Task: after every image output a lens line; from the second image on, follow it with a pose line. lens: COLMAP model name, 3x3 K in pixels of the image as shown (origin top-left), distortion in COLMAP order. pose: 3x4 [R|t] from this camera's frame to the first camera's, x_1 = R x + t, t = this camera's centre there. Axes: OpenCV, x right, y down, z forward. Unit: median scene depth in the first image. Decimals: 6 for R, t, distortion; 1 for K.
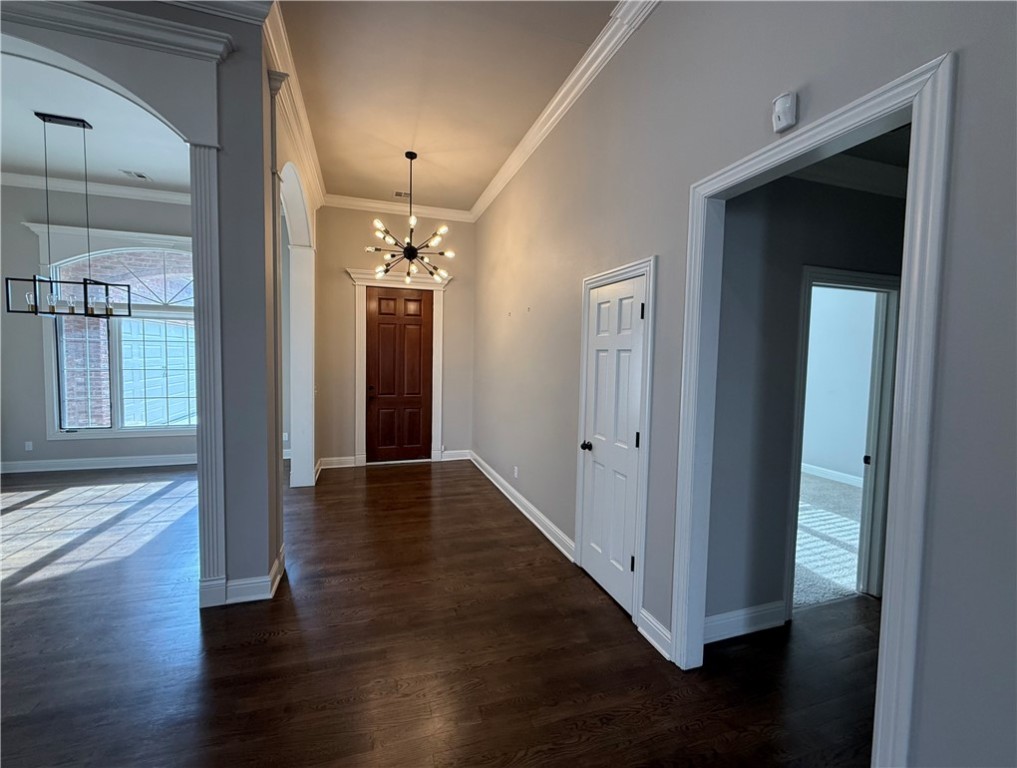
lens RADIAL K [[407.2, 0, 512.8], [0, 407.2, 380.0], [0, 0, 1]] dist [0.001160, 0.000145]
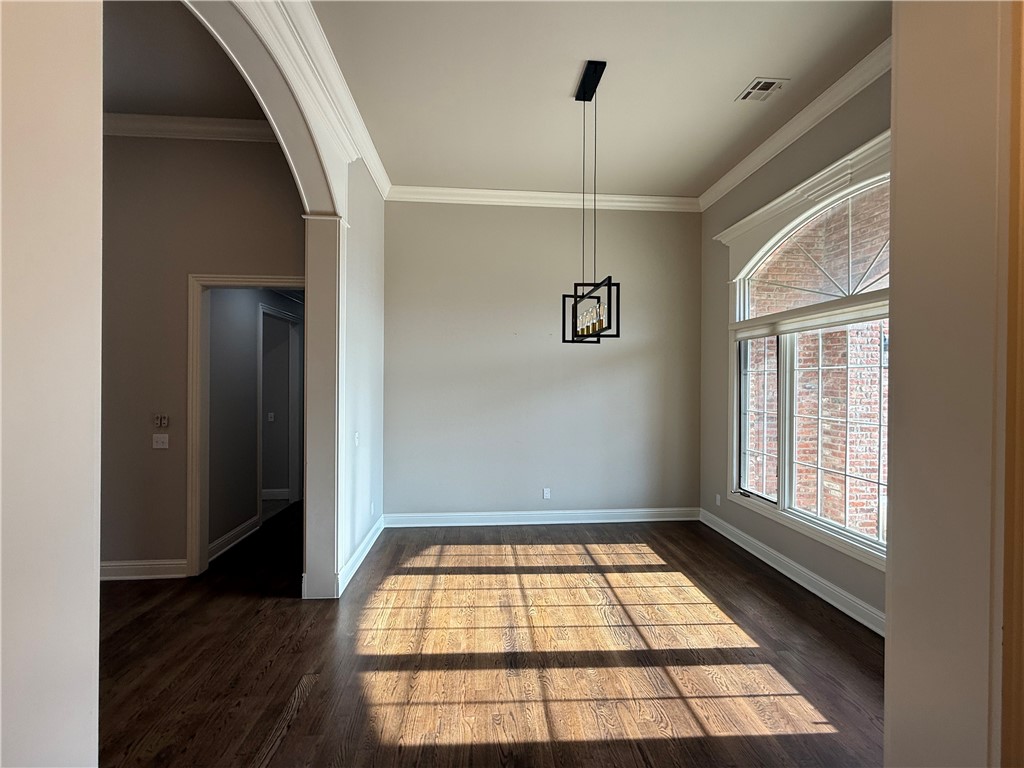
lens RADIAL K [[415.4, 0, 508.6], [0, 415.4, 382.7], [0, 0, 1]] dist [0.001425, -0.000444]
pose [[-0.221579, -0.014950, -0.975028, -0.249514], [-0.070651, 0.997501, 0.000761, -0.051546], [0.972580, 0.069055, -0.222081, 0.766299]]
